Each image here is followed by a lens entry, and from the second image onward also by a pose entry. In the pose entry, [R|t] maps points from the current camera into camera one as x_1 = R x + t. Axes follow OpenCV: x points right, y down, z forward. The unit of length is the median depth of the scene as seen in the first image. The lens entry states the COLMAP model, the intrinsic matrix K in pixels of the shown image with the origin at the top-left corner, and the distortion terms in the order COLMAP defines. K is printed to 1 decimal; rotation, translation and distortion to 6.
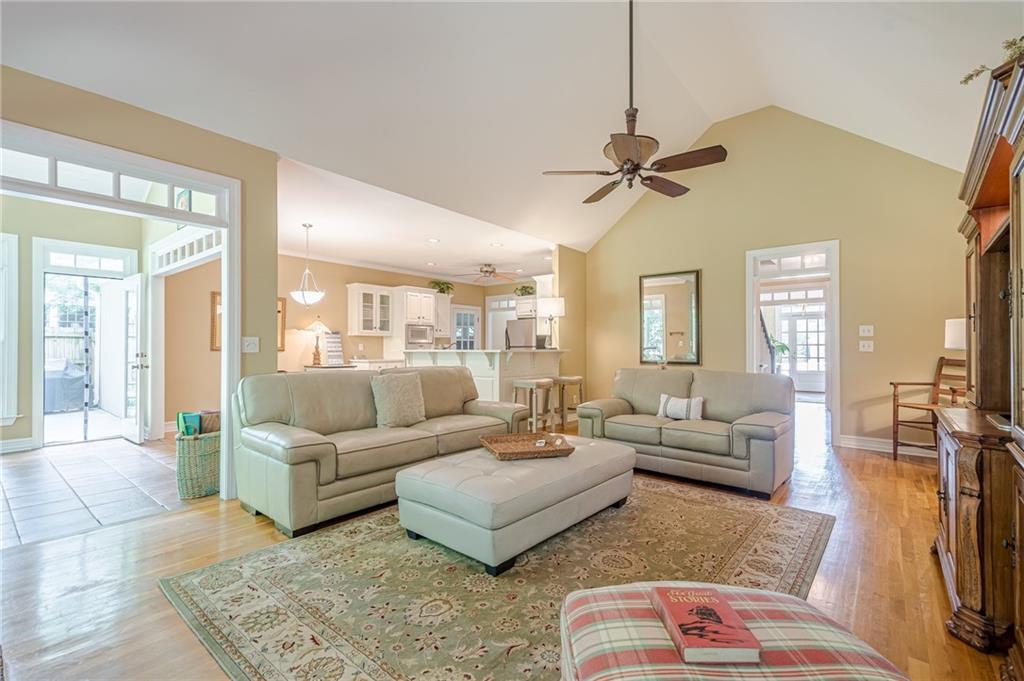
lens RADIAL K [[455.0, 0, 509.0], [0, 455.0, 342.1], [0, 0, 1]] dist [0.014579, -0.000852]
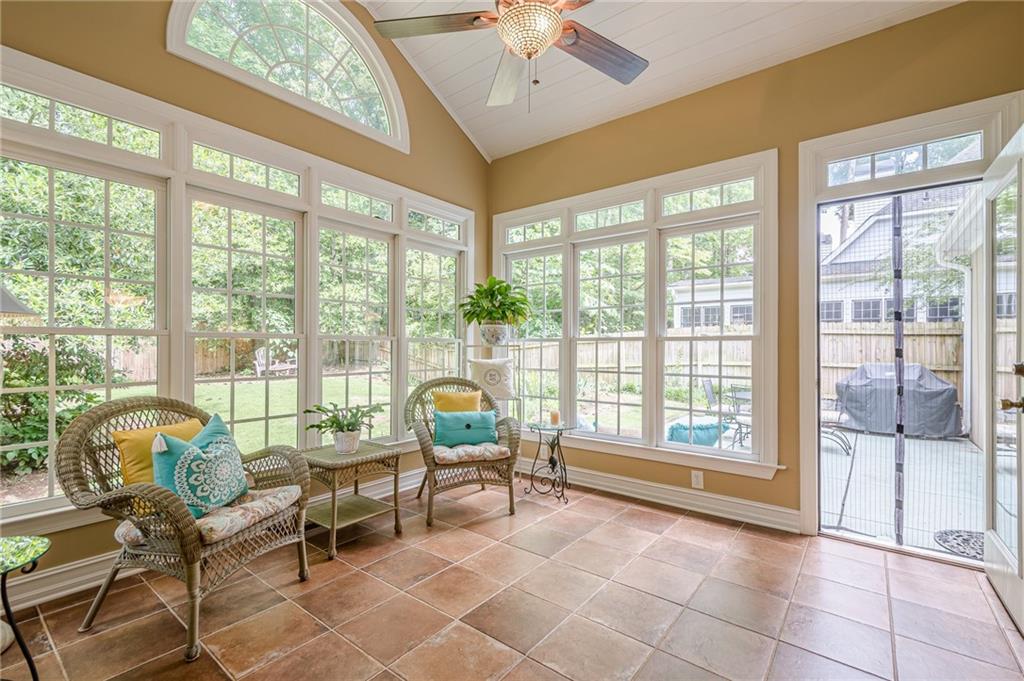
lens RADIAL K [[455.0, 0, 505.5], [0, 455.0, 342.1], [0, 0, 1]] dist [0.014579, -0.000852]
pose [[0.029609, -0.005629, -0.999546, -0.258832], [0.001029, 0.999984, -0.005601, 0.005136], [0.999561, -0.000862, 0.029614, 0.328912]]
